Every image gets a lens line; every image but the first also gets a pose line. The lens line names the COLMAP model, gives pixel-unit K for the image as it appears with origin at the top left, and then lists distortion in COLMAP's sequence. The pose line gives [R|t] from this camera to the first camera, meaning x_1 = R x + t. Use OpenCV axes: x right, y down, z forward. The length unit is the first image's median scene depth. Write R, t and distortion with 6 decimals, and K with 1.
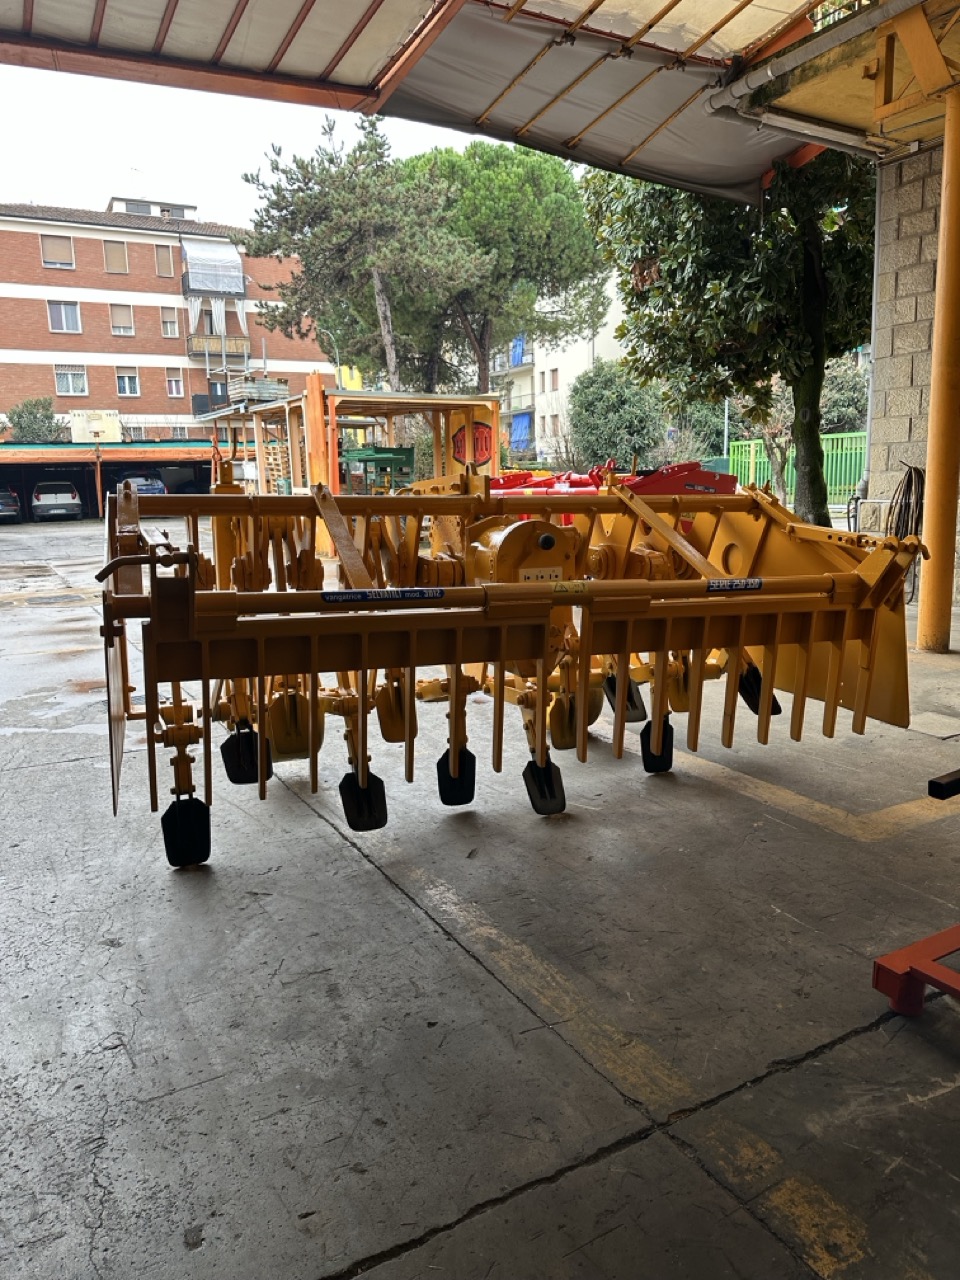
lens RADIAL K [[905.8, 0, 481.2], [0, 905.8, 633.7], [0, 0, 1]] dist [0.020609, -0.026072]
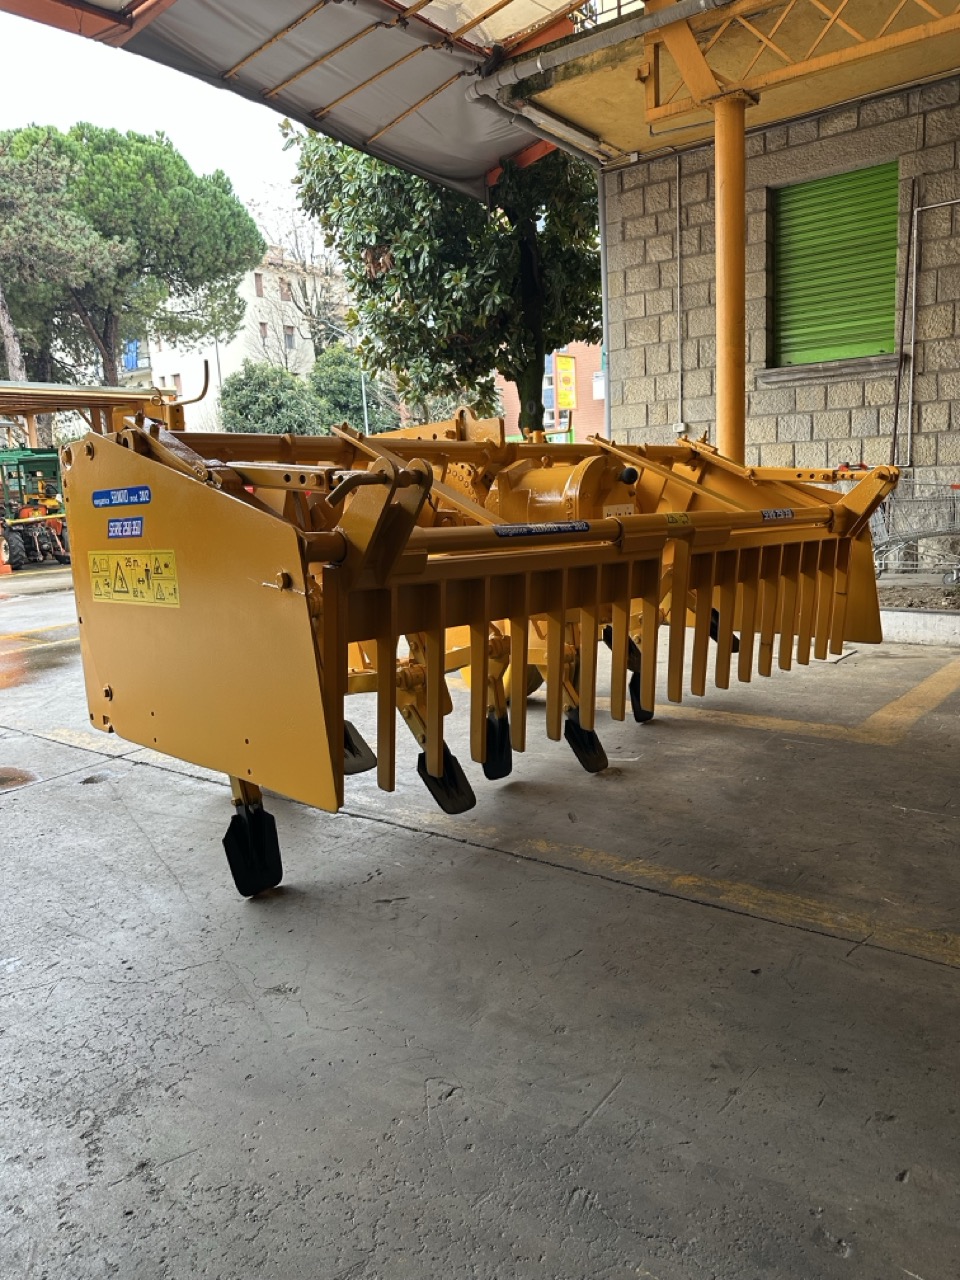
lens RADIAL K [[905.8, 0, 481.2], [0, 905.8, 633.7], [0, 0, 1]] dist [0.020609, -0.026072]
pose [[0.916099, -0.089711, 0.390788, -0.149462], [0.094938, 0.995465, 0.005968, 0.014133], [-0.389551, 0.031633, 0.920461, 0.061047]]
